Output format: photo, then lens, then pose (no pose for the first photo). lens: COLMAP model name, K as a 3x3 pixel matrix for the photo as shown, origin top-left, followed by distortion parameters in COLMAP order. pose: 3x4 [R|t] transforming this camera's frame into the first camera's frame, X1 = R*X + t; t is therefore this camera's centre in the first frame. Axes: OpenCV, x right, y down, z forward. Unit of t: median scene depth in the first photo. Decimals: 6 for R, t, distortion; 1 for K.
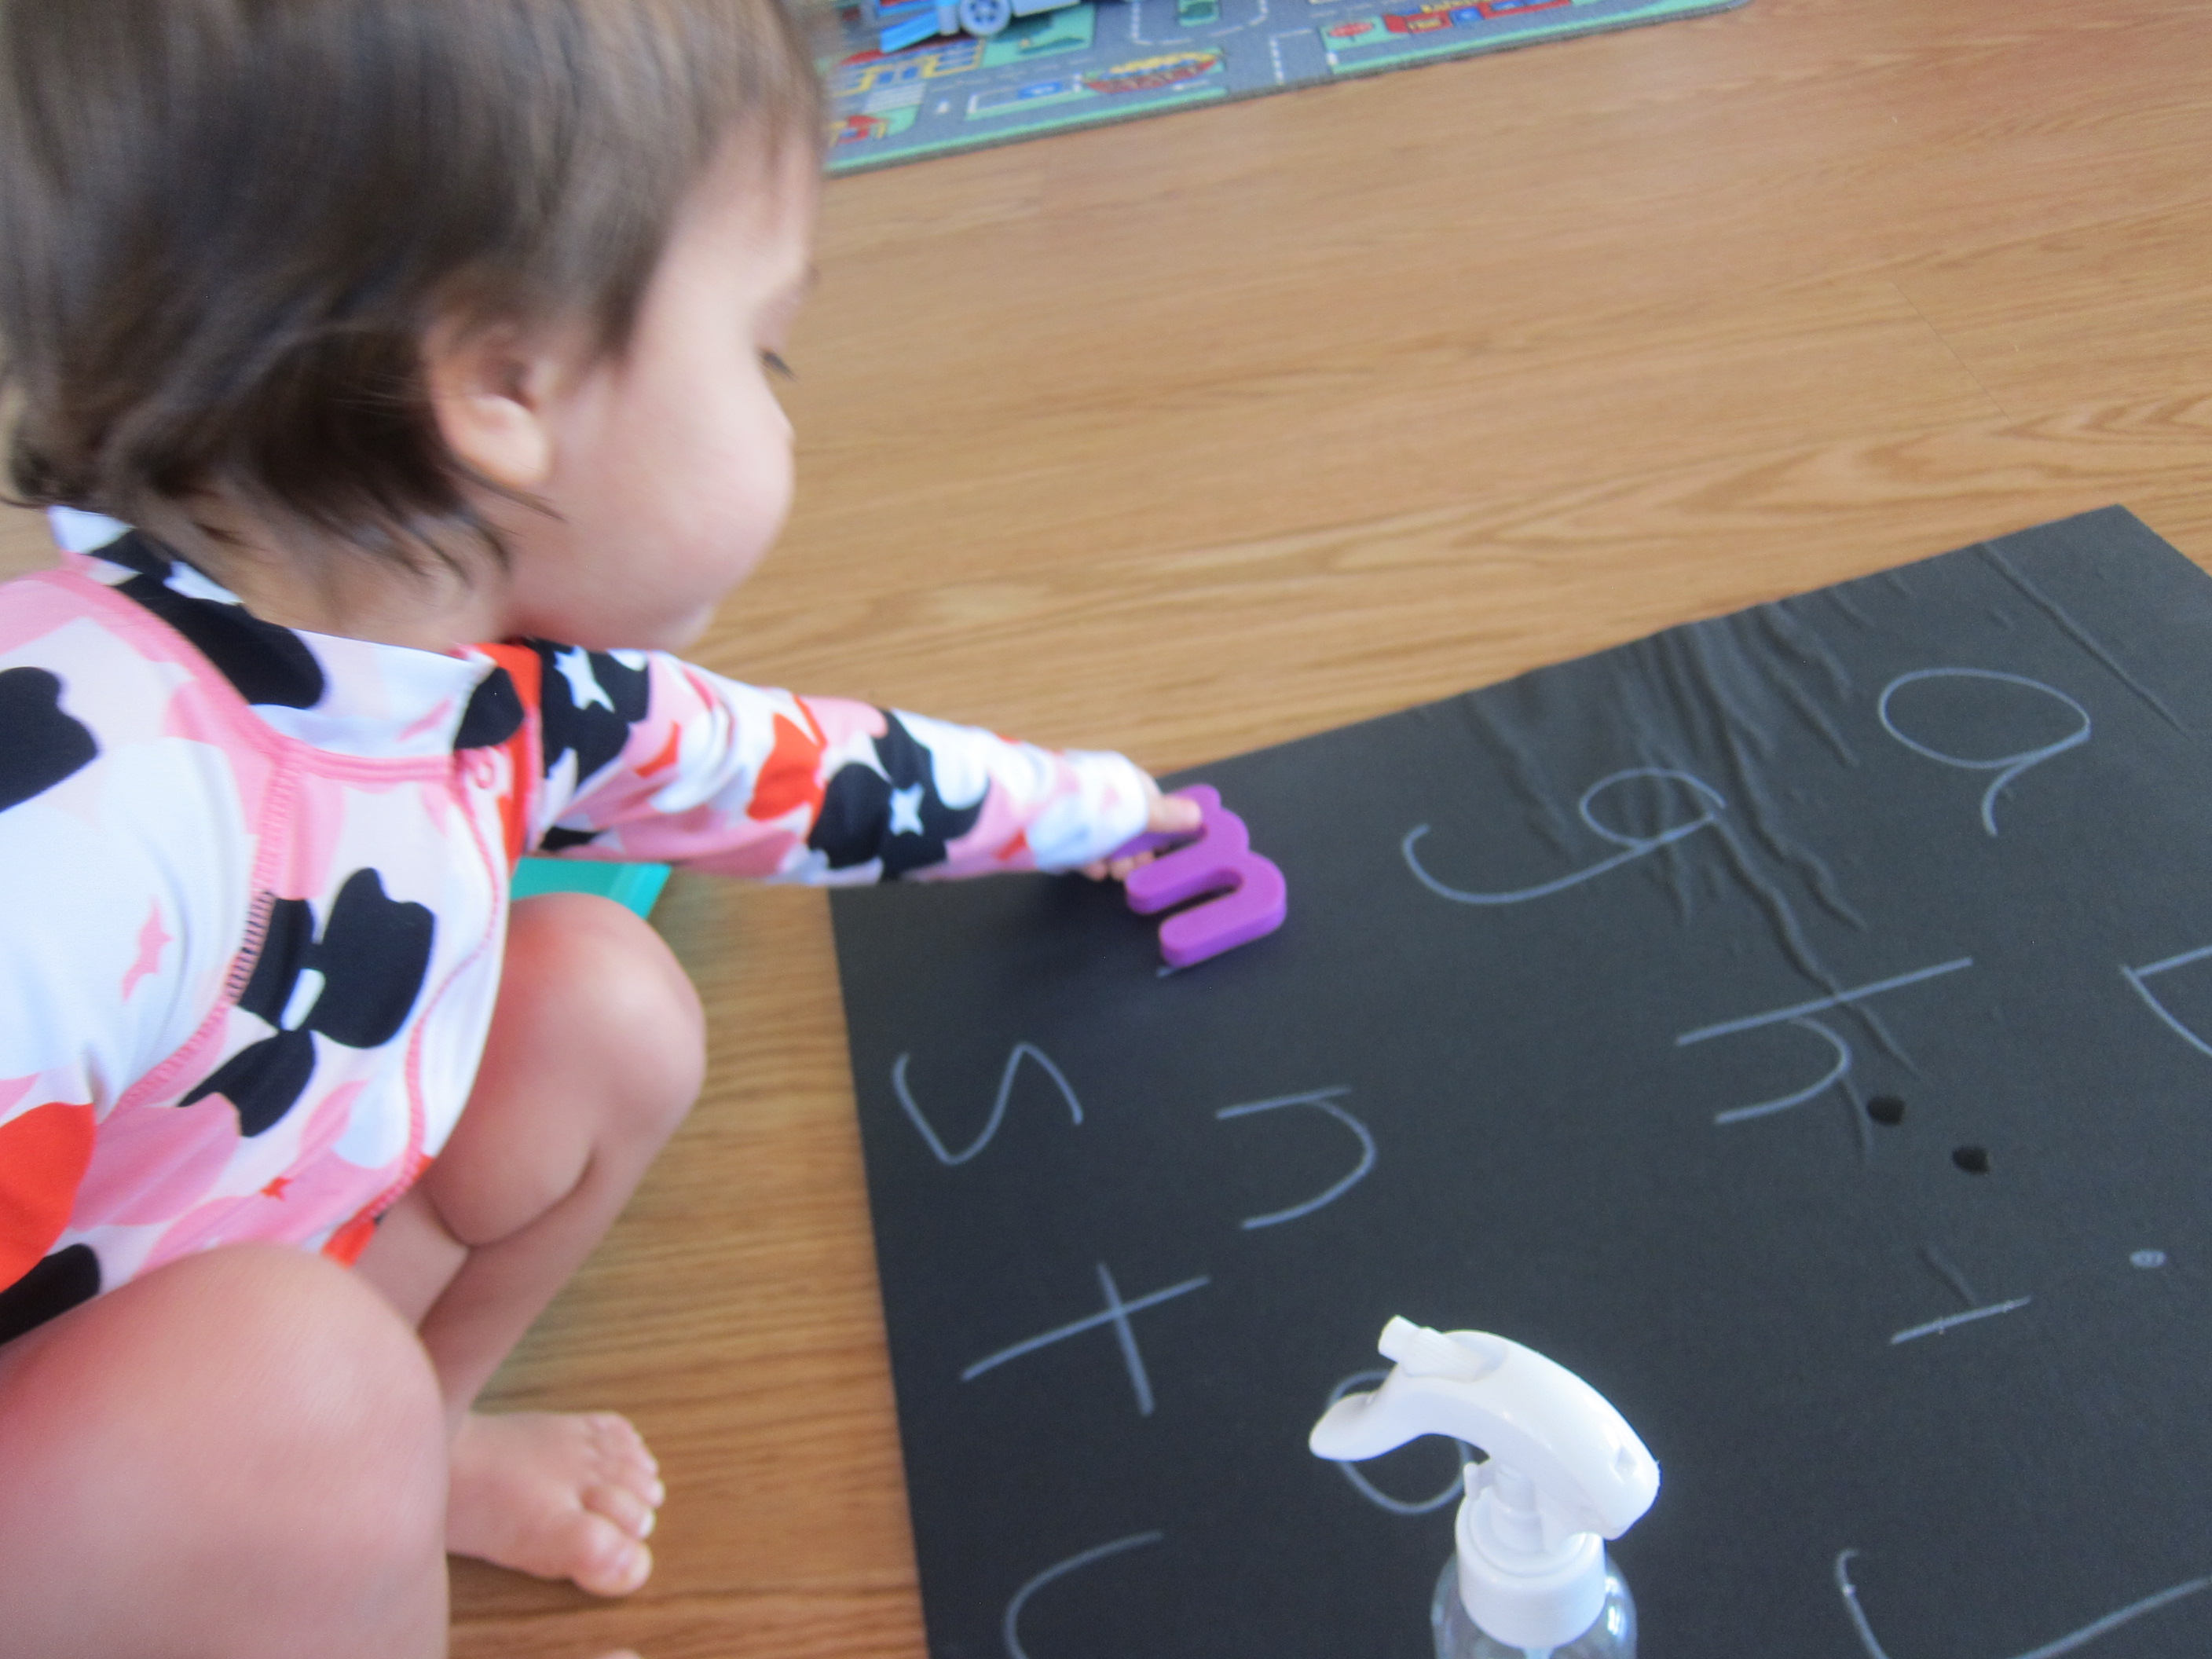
lens RADIAL K [[1795.4, 0, 1092.5], [0, 1795.4, 834.0], [0, 0, 1]] dist [-0.061358, -0.004376]
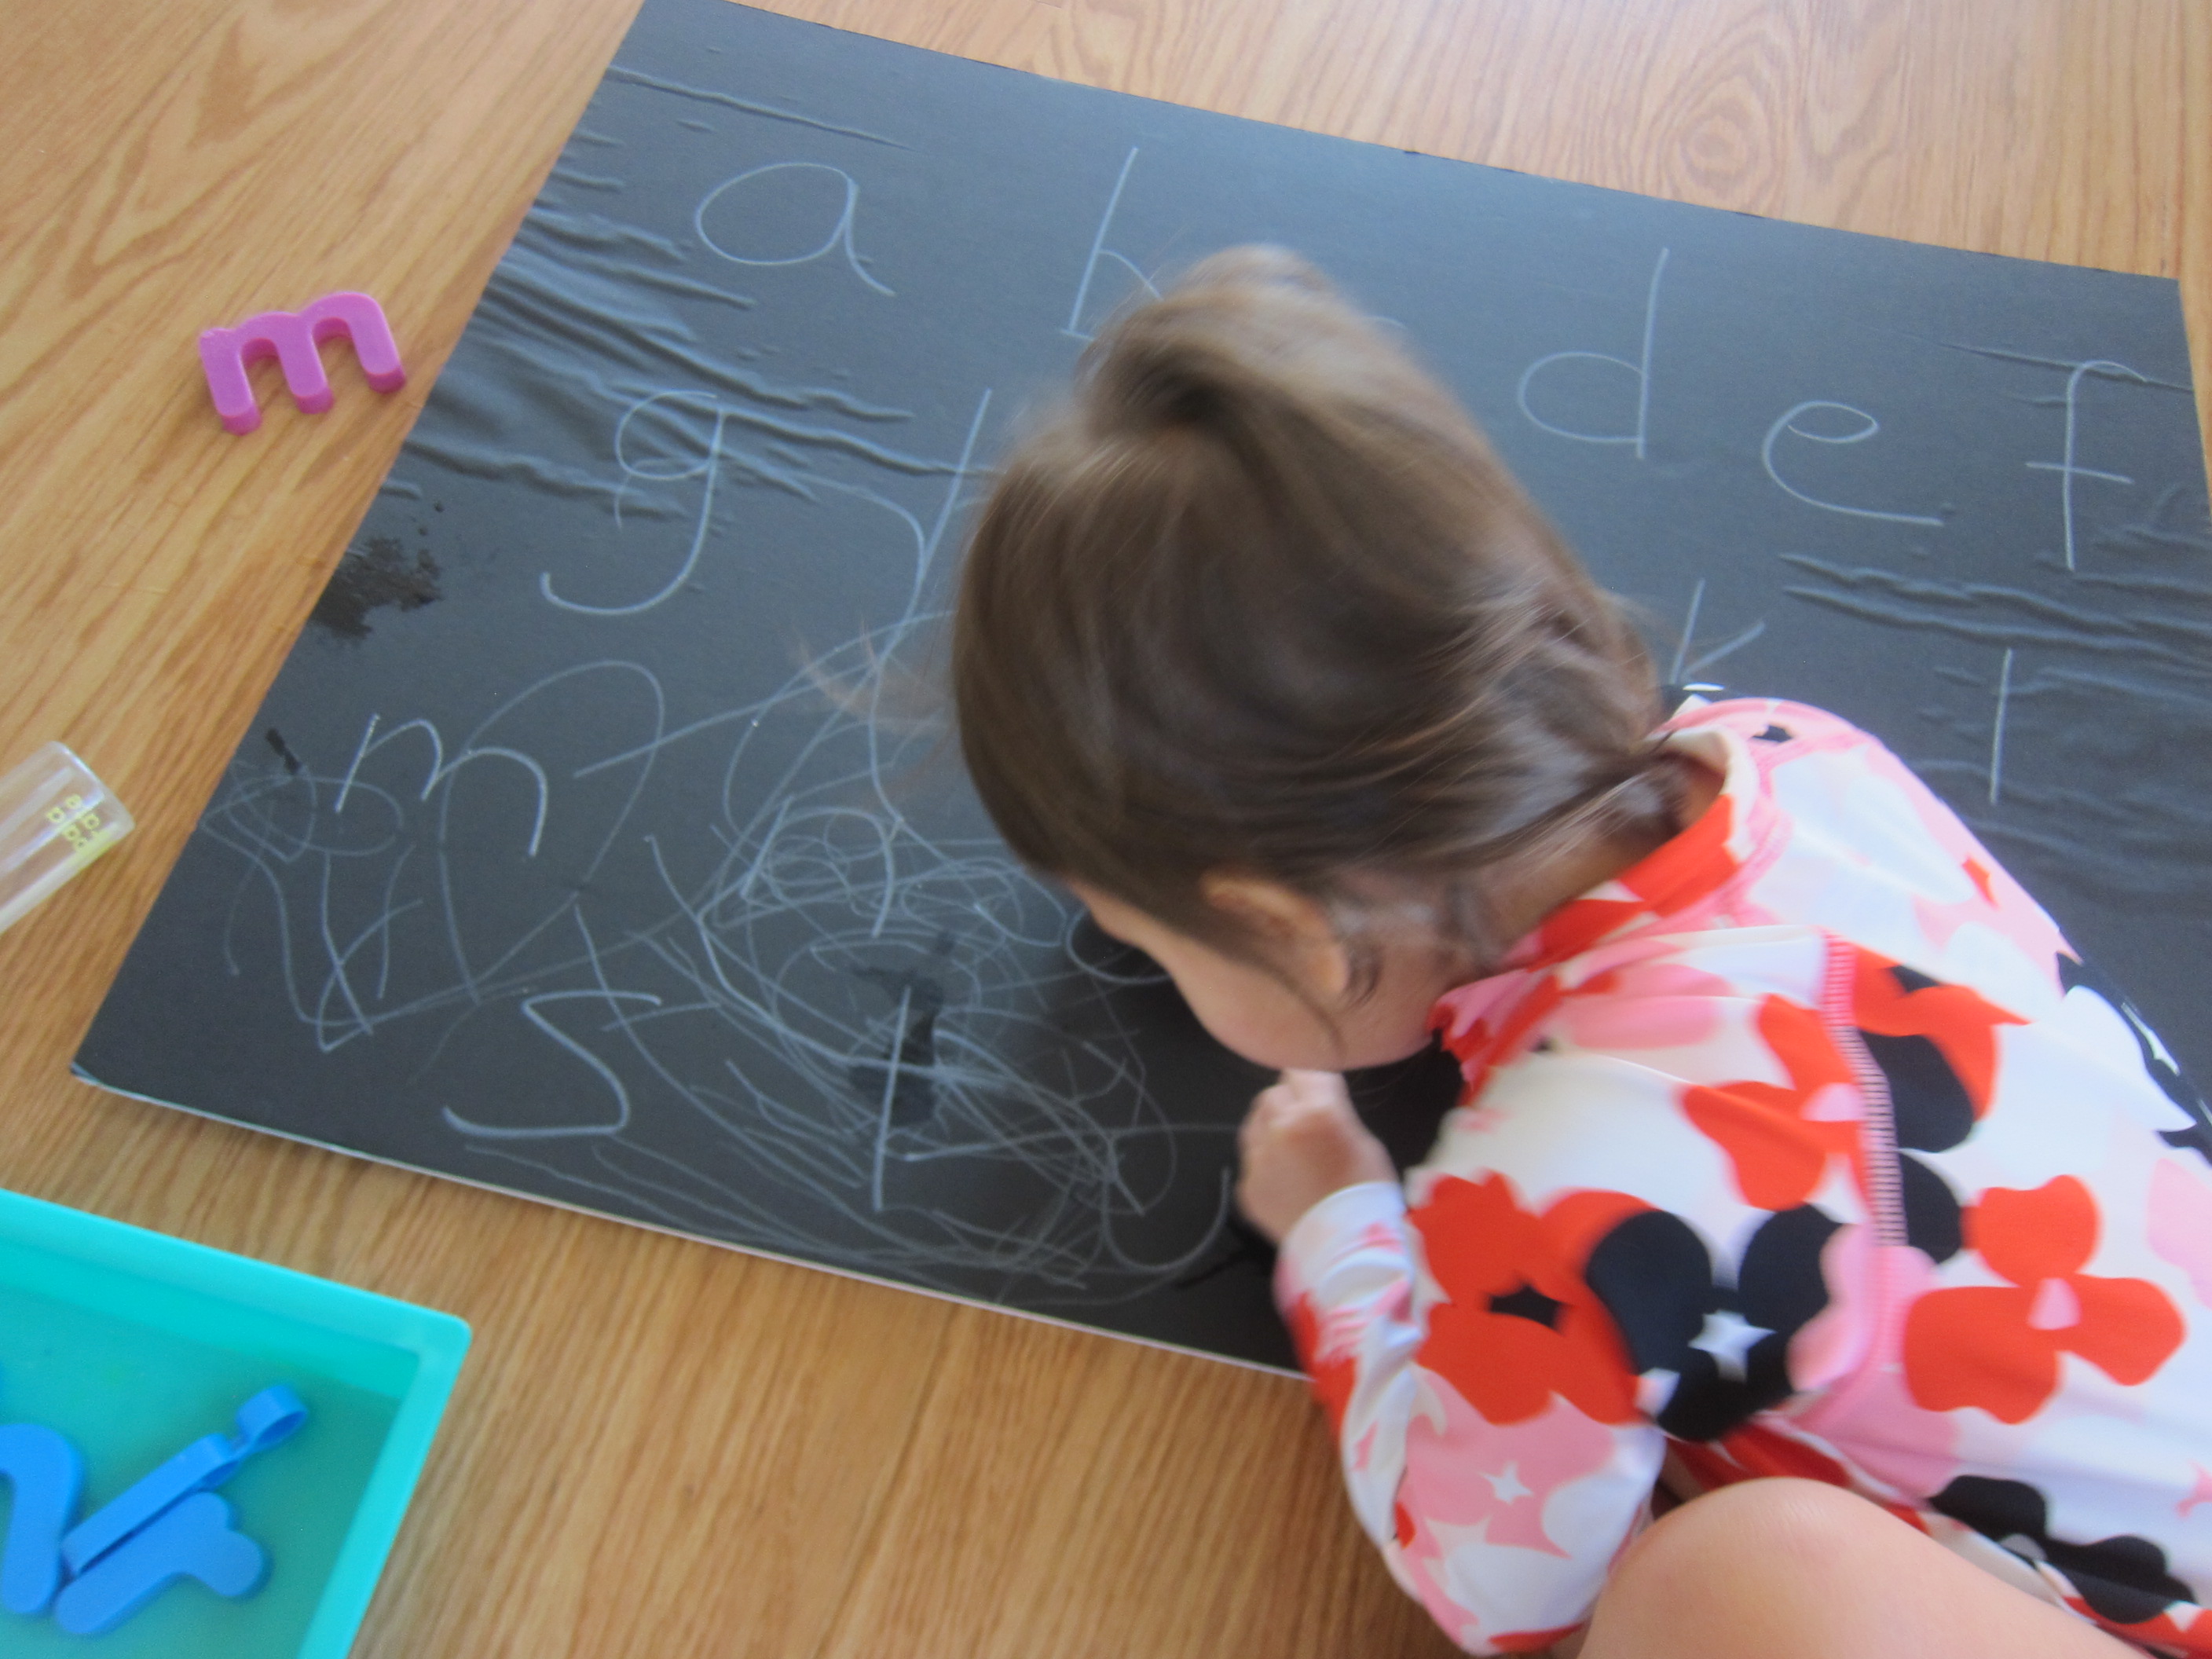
lens RADIAL K [[1795.4, 0, 1092.5], [0, 1795.4, 834.0], [0, 0, 1]] dist [-0.061358, -0.004376]
pose [[0.369011, -0.680955, 0.632559, -0.439175], [0.441117, 0.727370, 0.525689, -0.294407], [-0.818075, 0.085047, 0.568789, 0.205734]]
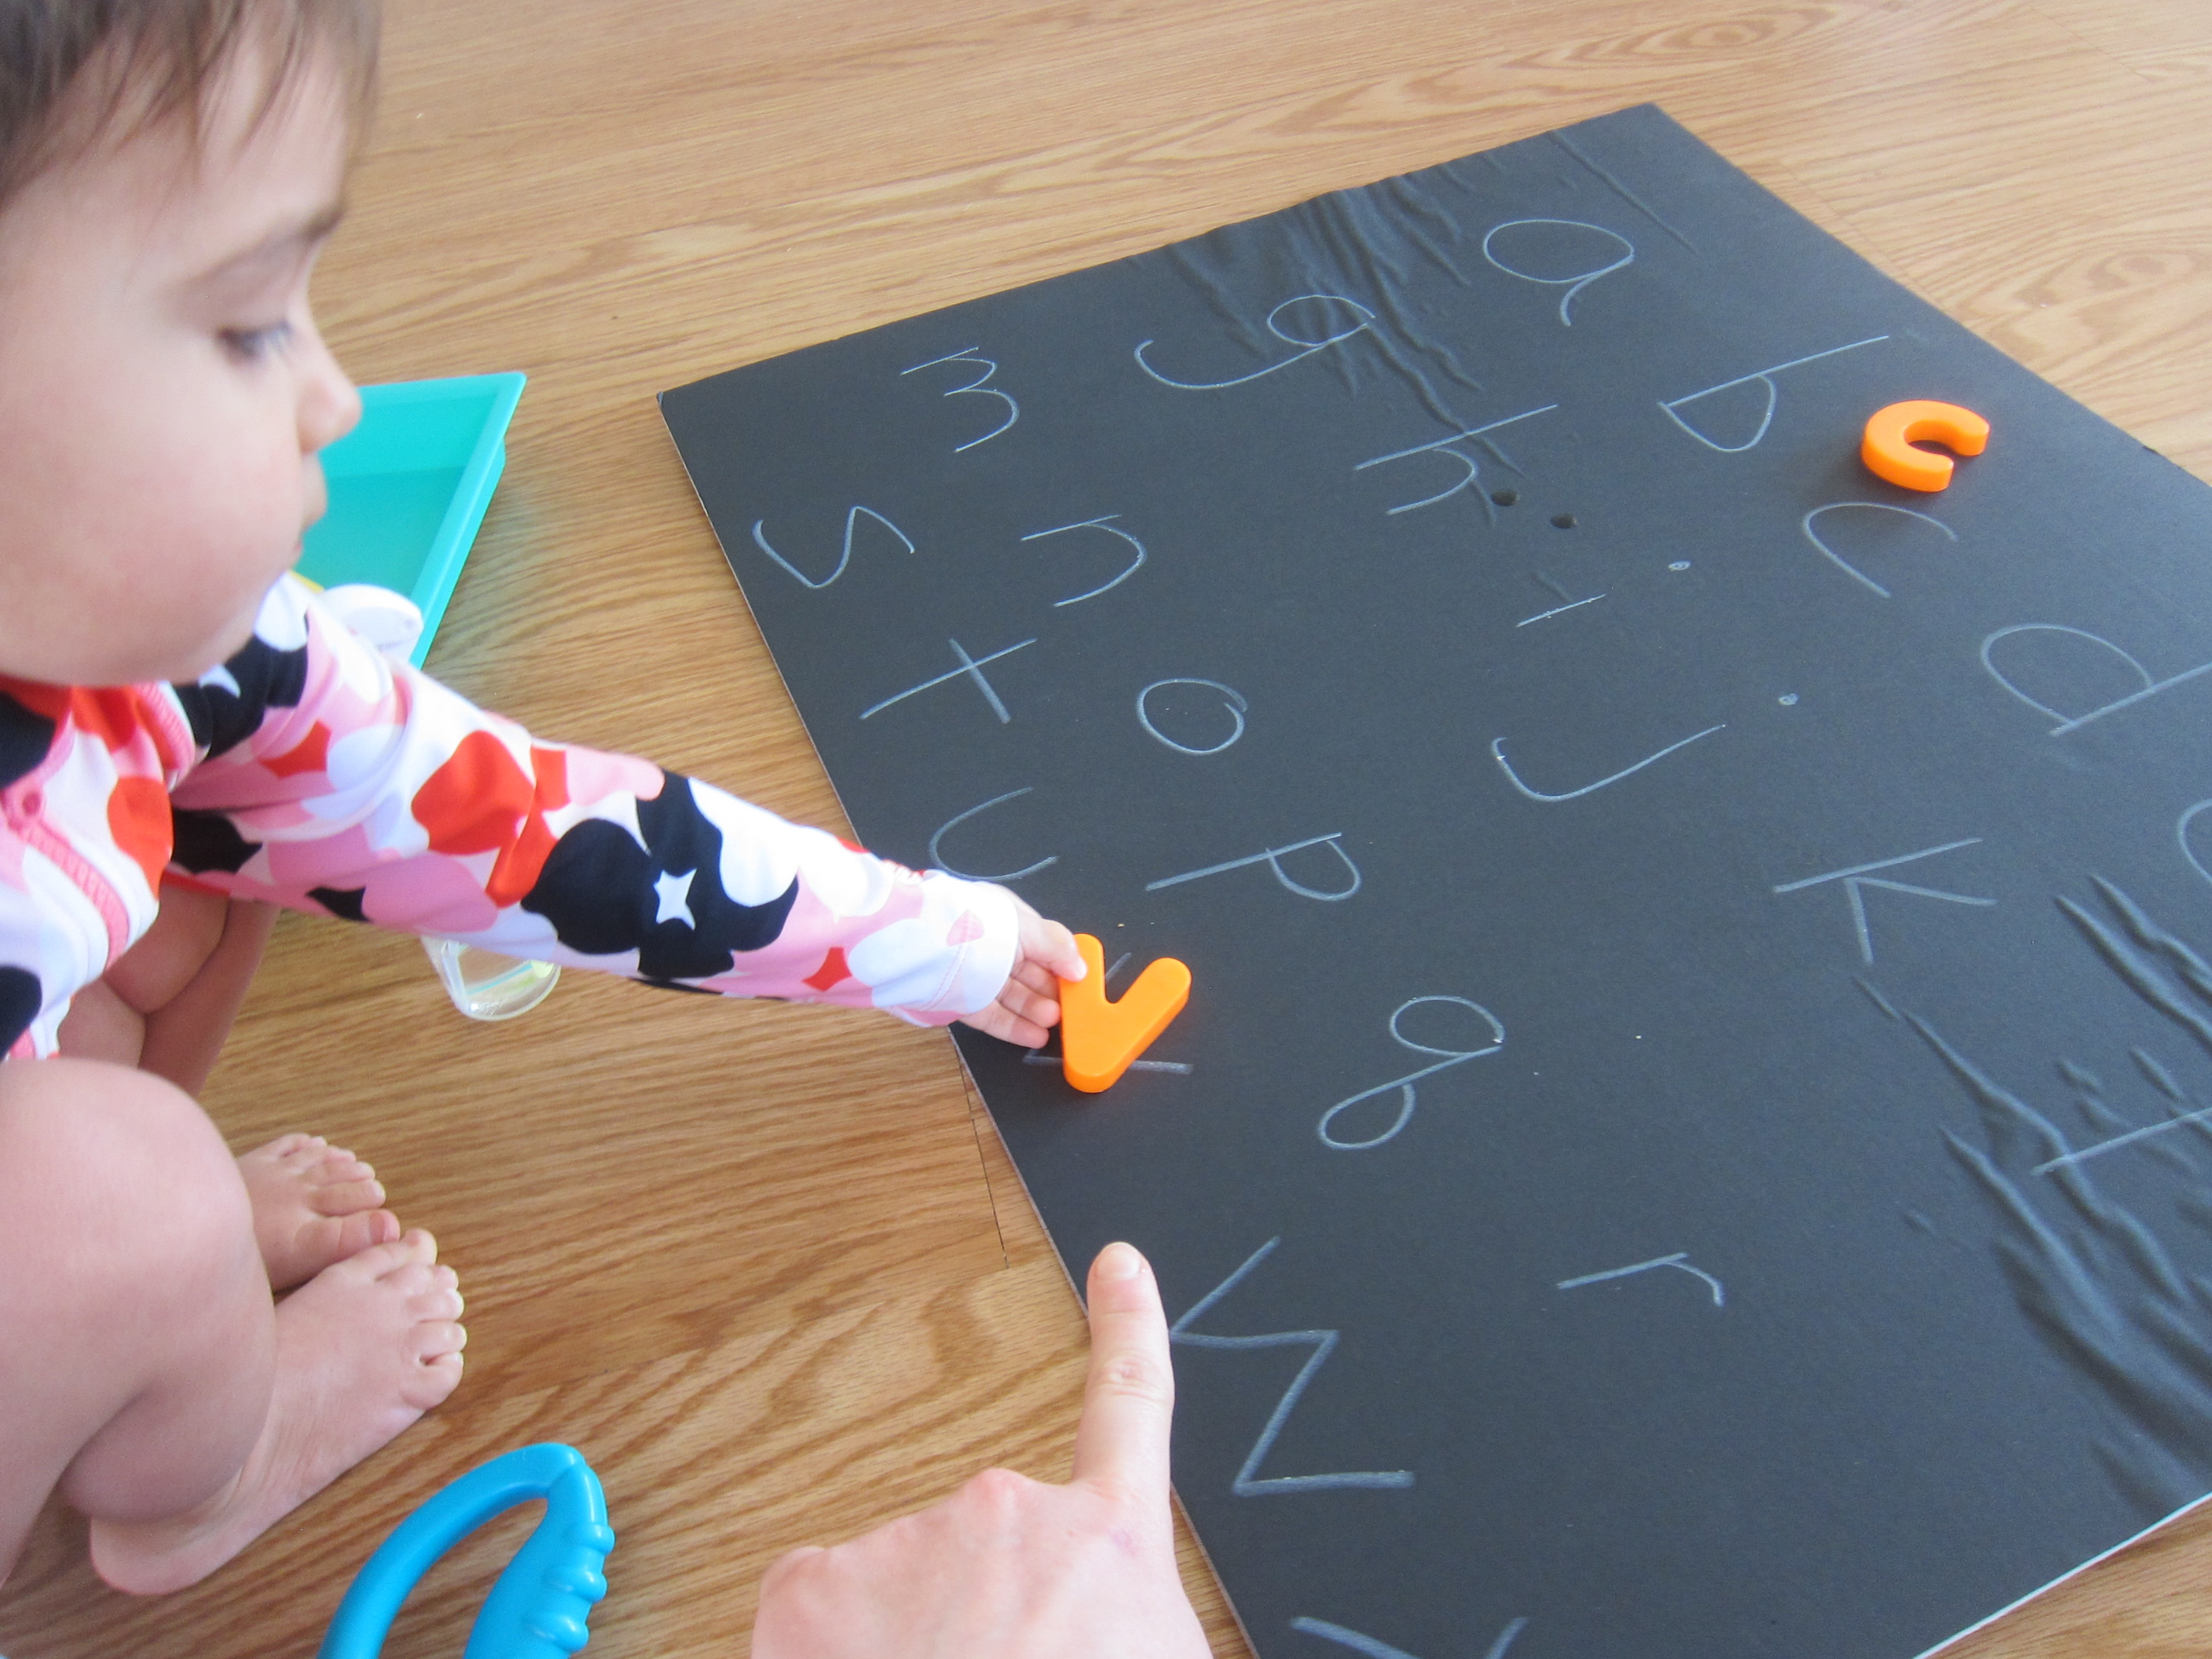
lens RADIAL K [[1795.4, 0, 1092.5], [0, 1795.4, 834.0], [0, 0, 1]] dist [-0.061358, -0.004376]
pose [[0.973085, -0.071274, 0.219146, -0.160446], [0.042222, 0.990013, 0.134504, 0.174361], [-0.226544, -0.121631, 0.966377, -0.263946]]
